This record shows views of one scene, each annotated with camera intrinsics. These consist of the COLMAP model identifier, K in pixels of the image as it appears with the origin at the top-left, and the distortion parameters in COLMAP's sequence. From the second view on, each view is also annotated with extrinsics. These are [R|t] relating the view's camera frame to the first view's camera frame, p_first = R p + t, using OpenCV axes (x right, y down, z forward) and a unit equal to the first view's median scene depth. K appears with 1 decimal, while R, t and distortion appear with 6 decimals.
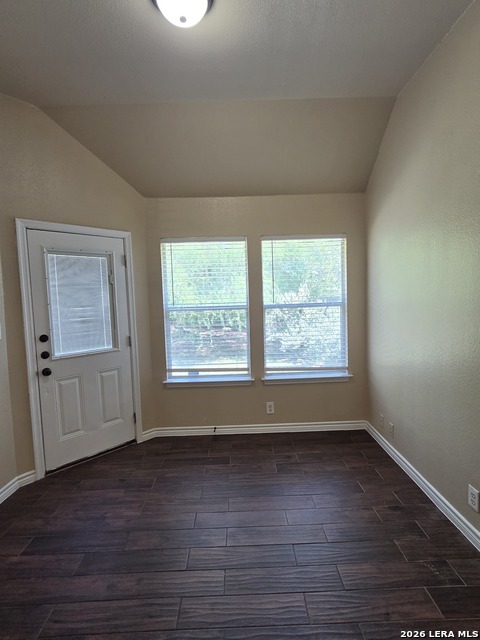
lens RADIAL K [[323.4, 0, 242.0], [0, 323.4, 320.6], [0, 0, 1]] dist [-0.011765, 0.001188]
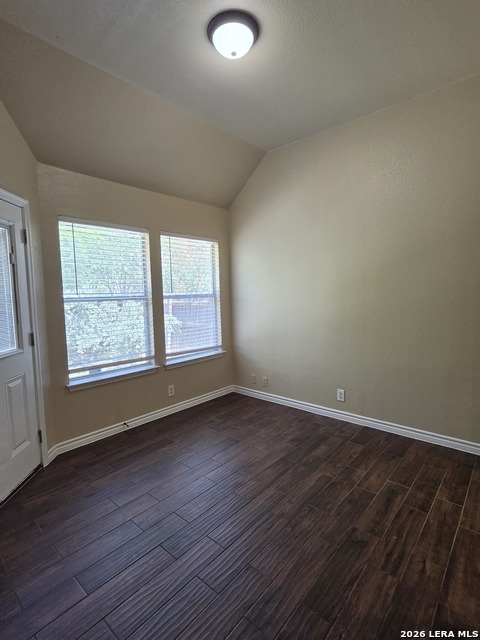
lens RADIAL K [[323.4, 0, 245.5], [0, 323.4, 319.0], [0, 0, 1]] dist [-0.011765, 0.001188]
pose [[0.665699, -0.047817, 0.744687, -0.564508], [0.061853, 0.998047, 0.008793, 0.038071], [-0.743652, 0.040207, 0.667356, 0.086021]]
